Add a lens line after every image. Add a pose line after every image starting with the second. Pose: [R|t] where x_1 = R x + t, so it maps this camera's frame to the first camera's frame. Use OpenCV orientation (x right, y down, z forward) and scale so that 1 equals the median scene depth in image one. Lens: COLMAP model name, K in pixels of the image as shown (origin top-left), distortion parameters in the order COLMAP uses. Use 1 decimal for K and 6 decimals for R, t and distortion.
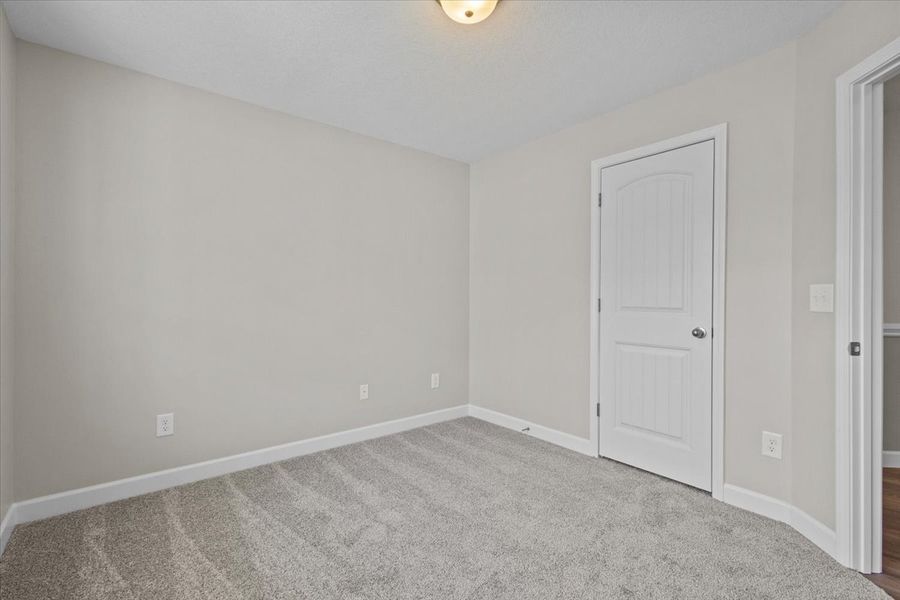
lens RADIAL K [[413.5, 0, 449.4], [0, 413.5, 301.8], [0, 0, 1]] dist [0.016732, -0.000074]
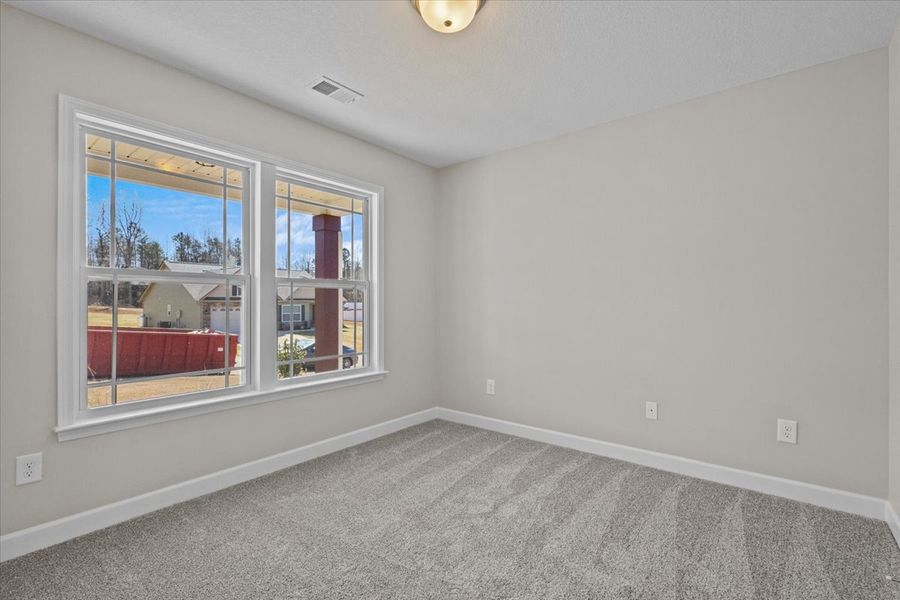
lens RADIAL K [[413.5, 0, 449.4], [0, 413.5, 301.8], [0, 0, 1]] dist [0.016732, -0.000074]
pose [[0.207047, -0.001980, -0.978329, 0.705032], [0.000486, 0.999998, -0.001921, -0.008526], [0.978331, -0.000078, 0.207048, 0.524736]]
